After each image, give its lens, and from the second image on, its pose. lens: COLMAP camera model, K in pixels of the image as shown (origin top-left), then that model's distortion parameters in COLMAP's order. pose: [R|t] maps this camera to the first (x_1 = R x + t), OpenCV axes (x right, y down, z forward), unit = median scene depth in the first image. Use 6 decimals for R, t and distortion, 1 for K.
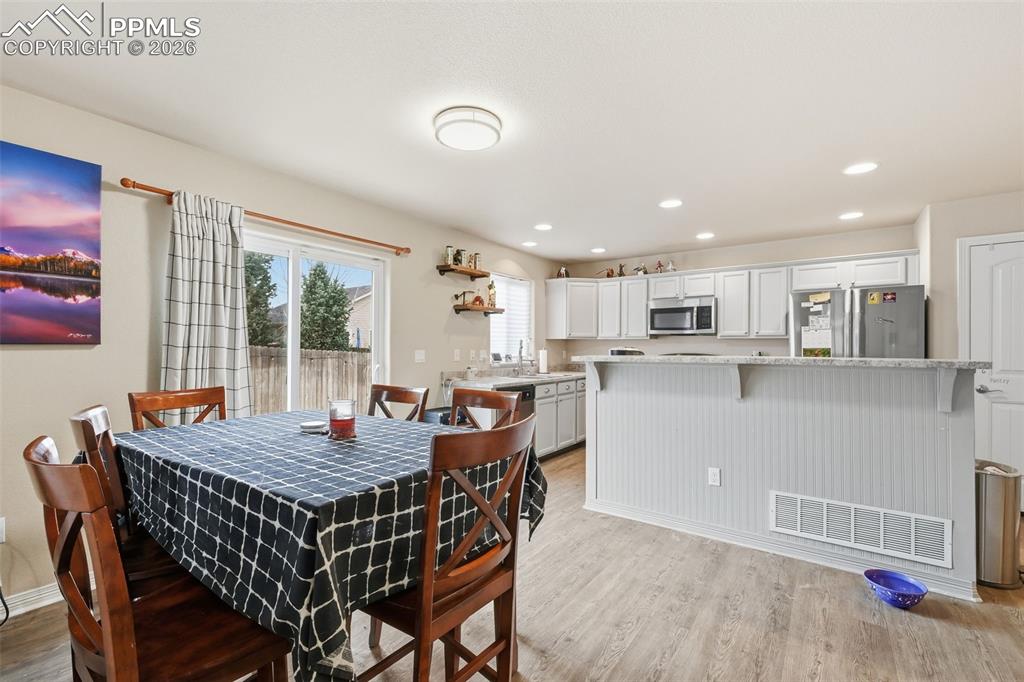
lens RADIAL K [[437.9, 0, 513.1], [0, 437.9, 345.5], [0, 0, 1]] dist [0.002266, 0.000612]
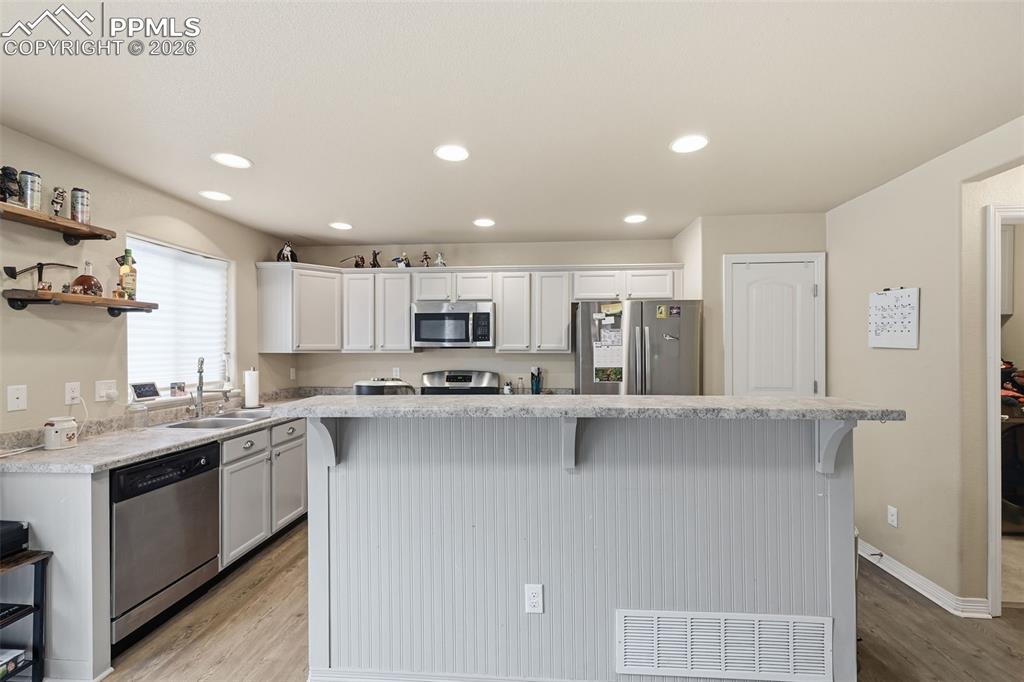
lens RADIAL K [[427.6, 0, 511.8], [0, 427.6, 349.3], [0, 0, 1]] dist [0.001205, -0.000025]
pose [[0.852338, -0.006375, 0.522952, 0.077076], [0.003084, 0.999970, 0.007163, -0.028755], [-0.522982, -0.004492, 0.852332, 0.311437]]
